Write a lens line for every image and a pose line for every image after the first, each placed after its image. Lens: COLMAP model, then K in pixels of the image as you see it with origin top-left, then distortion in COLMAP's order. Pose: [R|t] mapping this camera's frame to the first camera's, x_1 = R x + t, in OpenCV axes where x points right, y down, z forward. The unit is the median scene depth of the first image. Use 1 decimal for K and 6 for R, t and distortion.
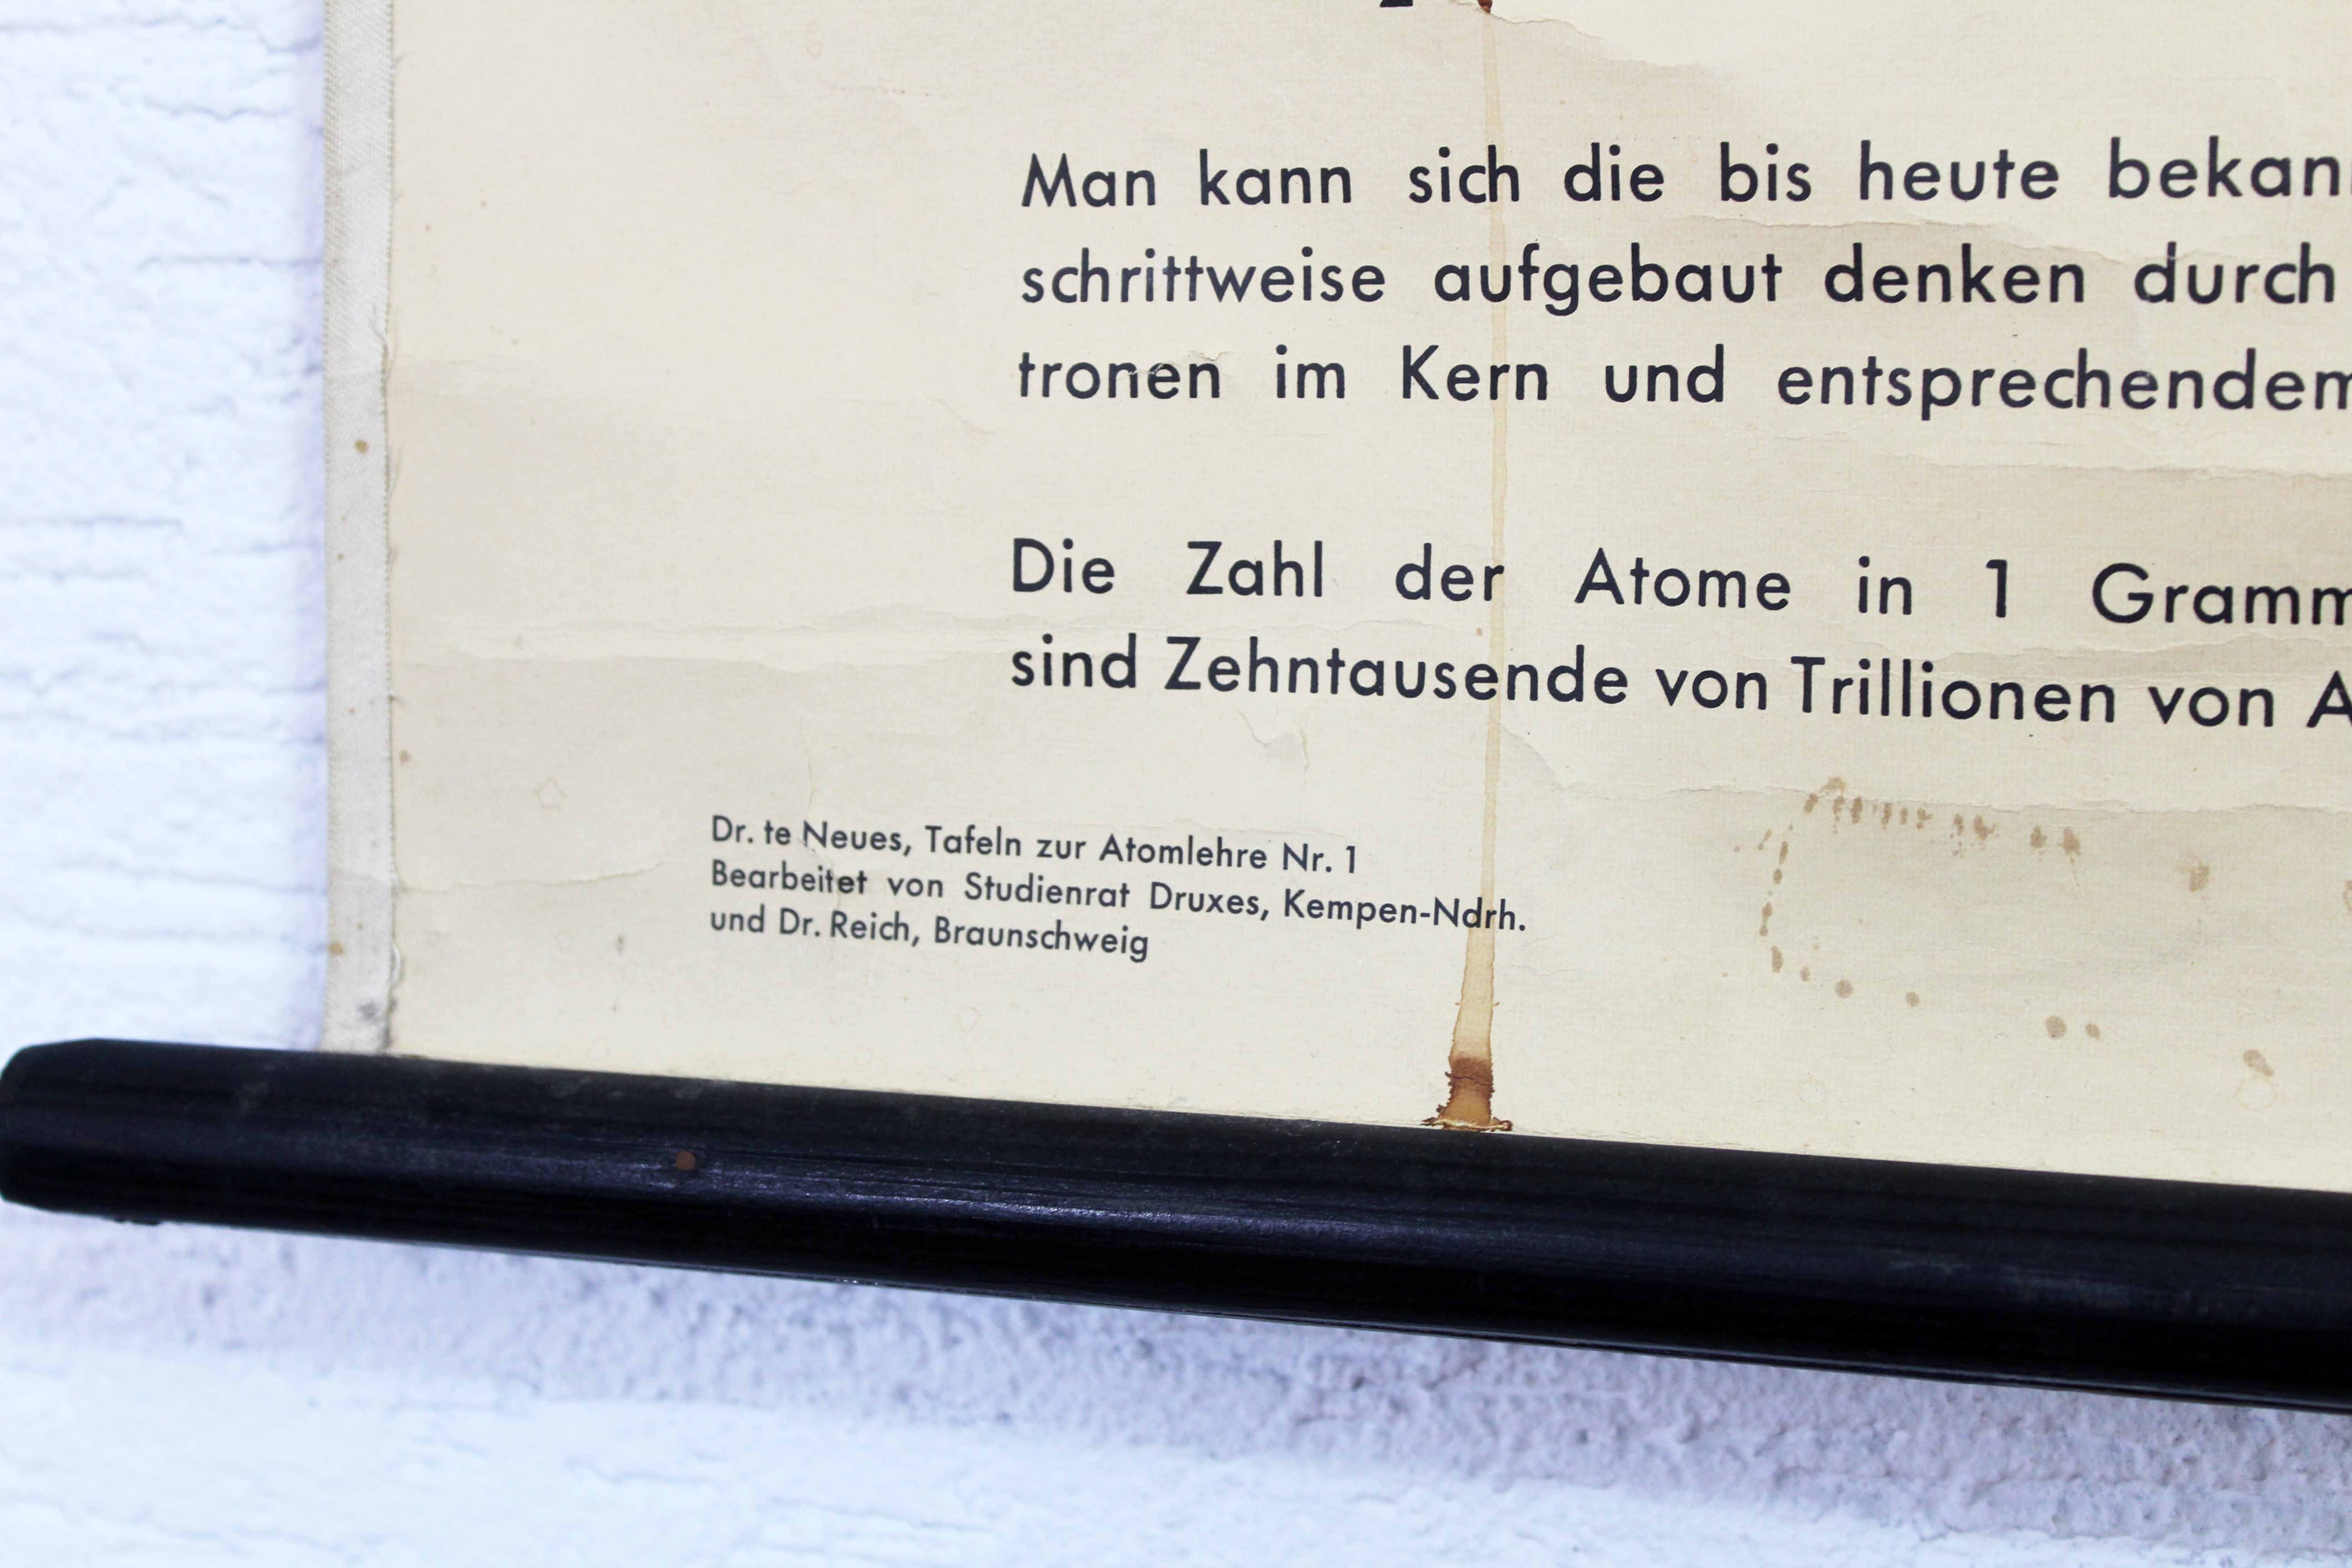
lens RADIAL K [[4434.9, 0, 1176.0], [0, 4434.9, 784.0], [0, 0, 1]] dist [-0.011856, 0.180638]
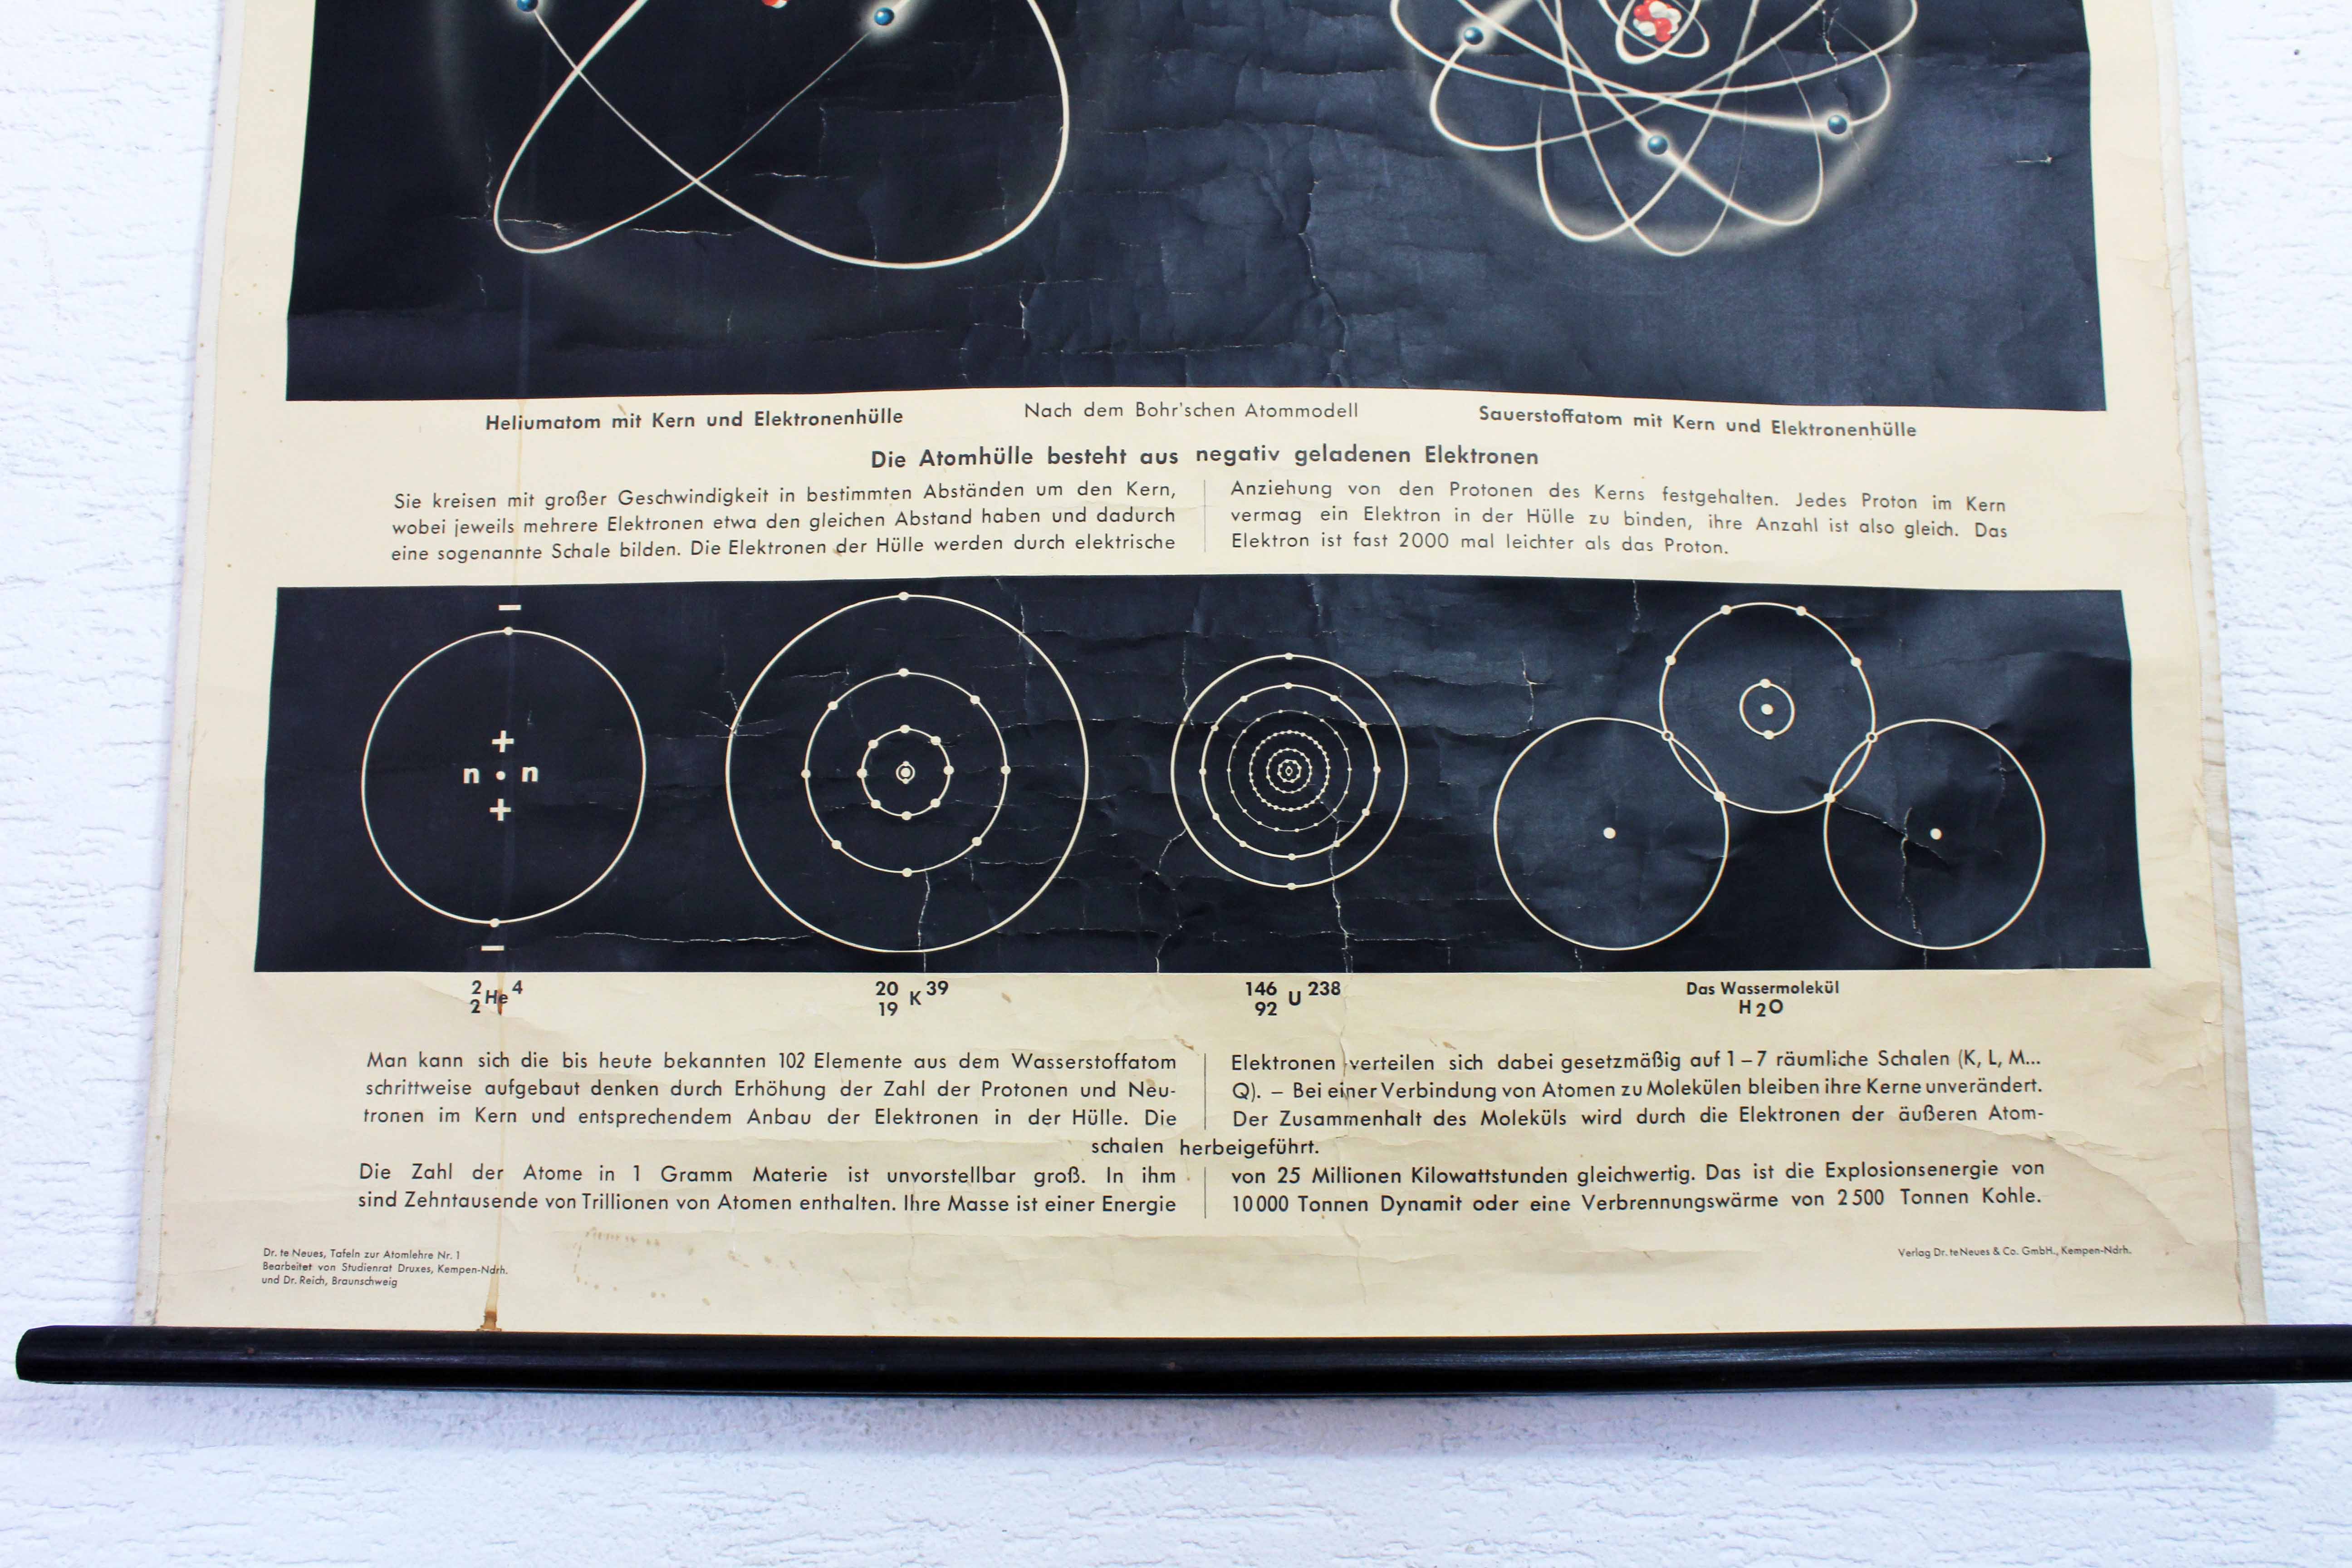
lens RADIAL K [[2137.3, 0, 1178.9], [0, 2137.3, 745.0], [0, 0, 1]] dist [-0.154581, 0.151221]
pose [[0.950493, 0.039355, 0.308245, 0.054899], [0.043004, 0.965744, -0.255907, 0.072195], [-0.307757, 0.256494, 0.916240, -0.756153]]
